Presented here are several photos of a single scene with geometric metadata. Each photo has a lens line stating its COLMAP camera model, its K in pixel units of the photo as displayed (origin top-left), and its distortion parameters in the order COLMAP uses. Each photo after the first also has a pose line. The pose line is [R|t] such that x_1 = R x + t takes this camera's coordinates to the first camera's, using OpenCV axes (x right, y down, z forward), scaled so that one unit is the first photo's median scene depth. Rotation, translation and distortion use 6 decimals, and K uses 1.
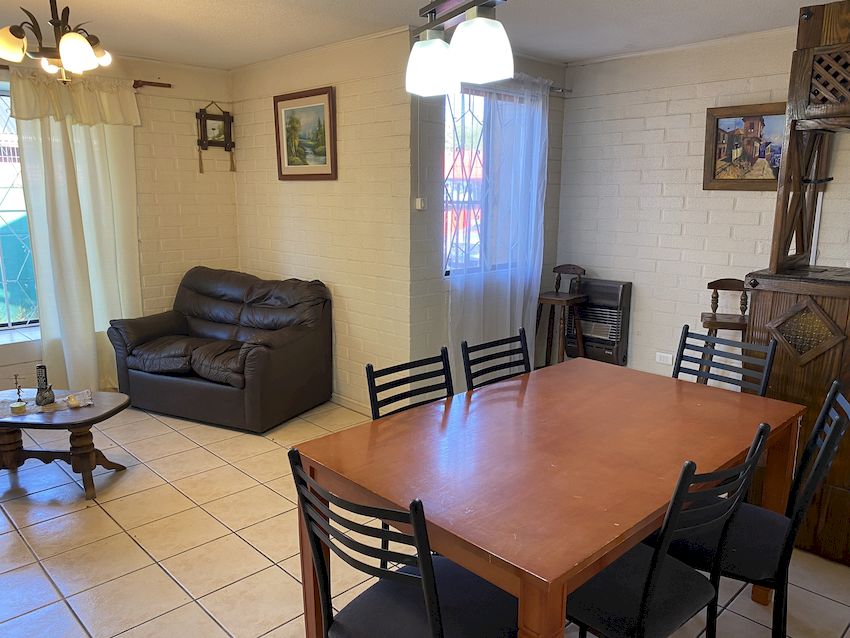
lens RADIAL K [[655.0, 0, 426.9], [0, 655.0, 326.0], [0, 0, 1]] dist [0.010735, -0.001051]
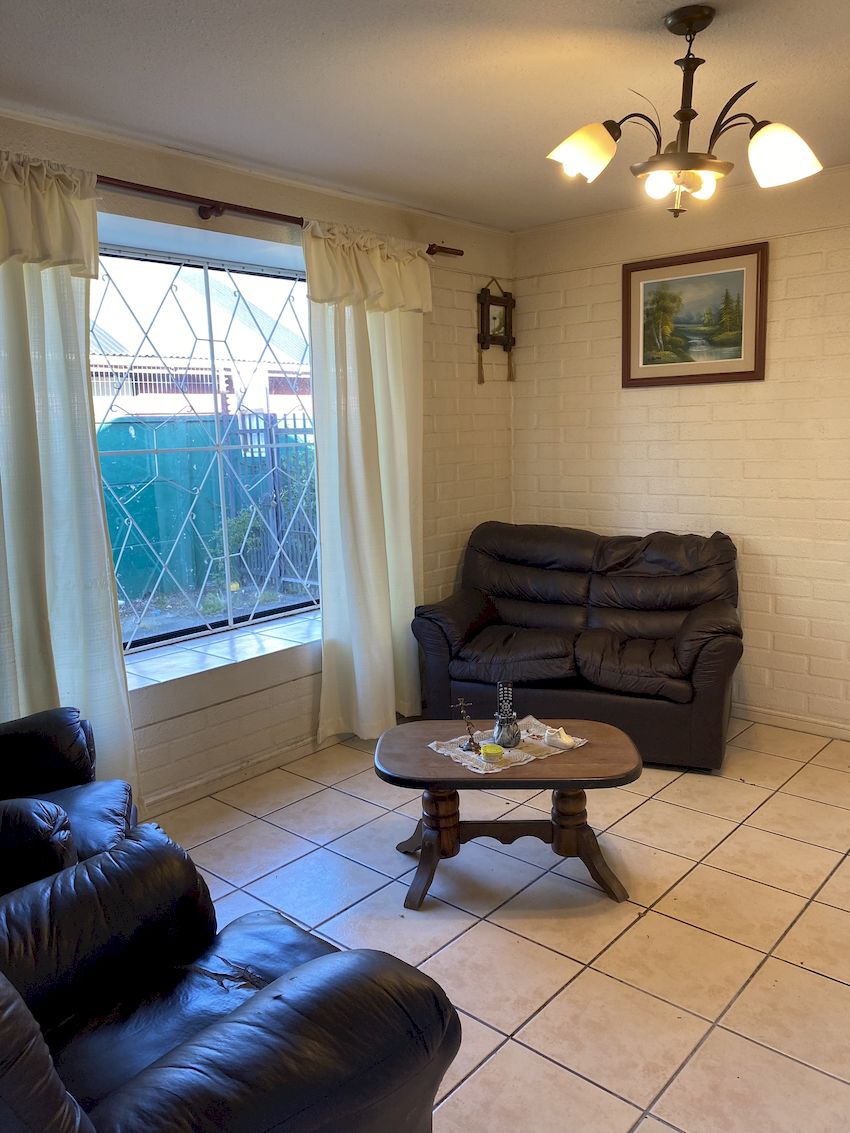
lens RADIAL K [[855.4, 0, 424.5], [0, 855.4, 561.7], [0, 0, 1]] dist [0.137124, -0.340322]
pose [[0.996348, -0.043270, 0.073606, -0.530167], [0.046720, 0.997857, -0.045815, -0.013857], [-0.071465, 0.049086, 0.996235, 0.146997]]
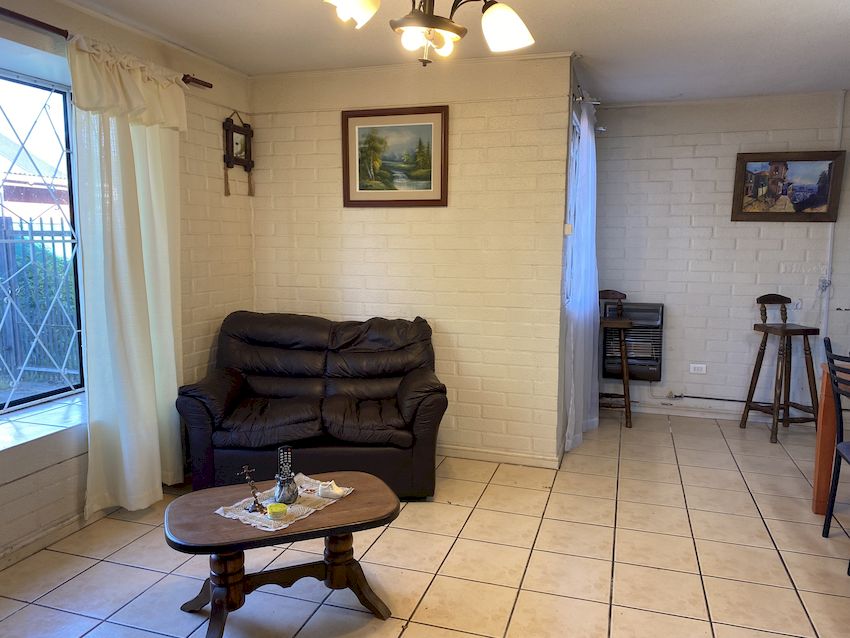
lens RADIAL K [[644.0, 0, 421.8], [0, 644.0, 321.0], [0, 0, 1]] dist [0.056526, -0.073728]
pose [[0.883411, -0.057951, 0.465001, -0.572070], [0.092145, 0.994432, -0.051127, -0.019377], [-0.459449, 0.088014, 0.883833, 0.221296]]
